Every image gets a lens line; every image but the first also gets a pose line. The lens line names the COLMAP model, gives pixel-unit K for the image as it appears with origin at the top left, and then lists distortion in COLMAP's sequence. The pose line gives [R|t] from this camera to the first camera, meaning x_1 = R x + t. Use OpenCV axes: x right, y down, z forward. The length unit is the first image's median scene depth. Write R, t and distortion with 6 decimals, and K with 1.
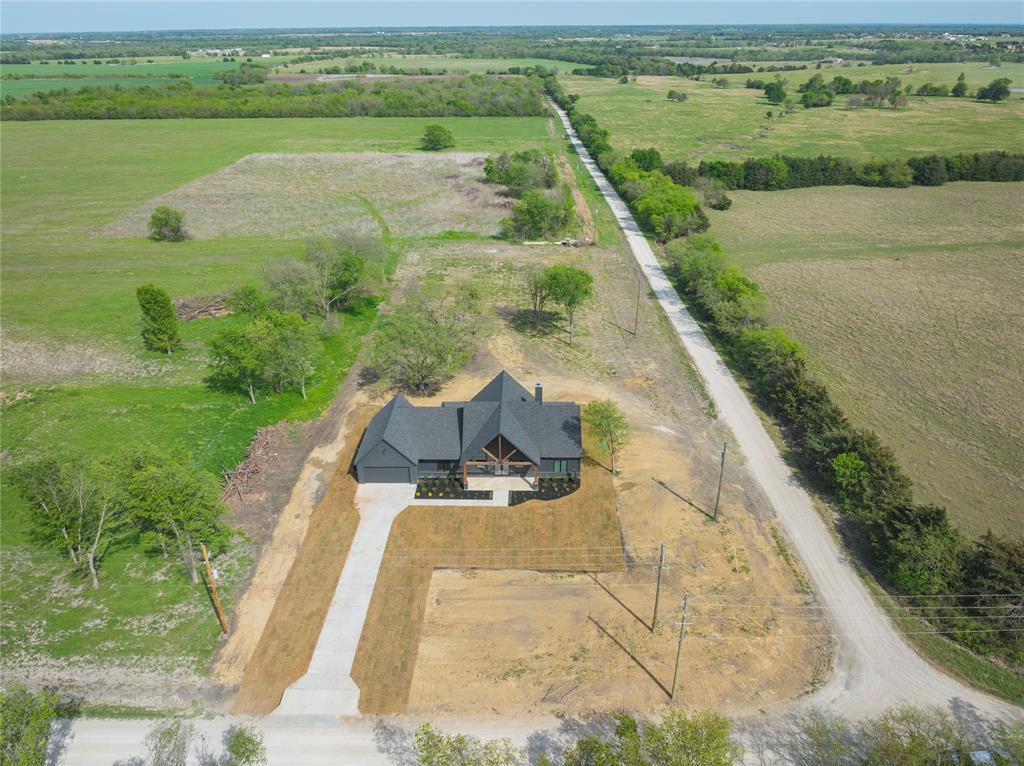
lens RADIAL K [[716.0, 0, 514.8], [0, 716.0, 384.1], [0, 0, 1]] dist [-0.026768, 0.014247]
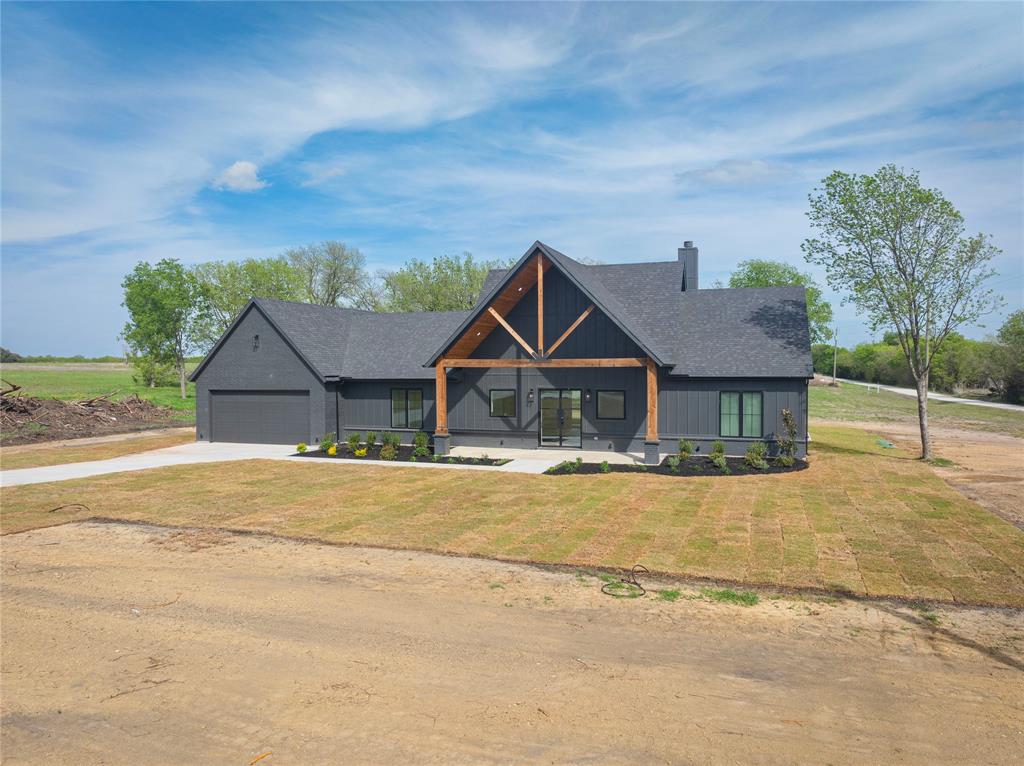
lens RADIAL K [[716.0, 0, 514.8], [0, 716.0, 384.1], [0, 0, 1]] dist [-0.026768, 0.014247]
pose [[0.948855, 0.009516, -0.315569, 0.048878], [-0.152005, 0.889836, -0.430217, 0.180924], [0.276710, 0.456181, 0.845772, 0.503158]]
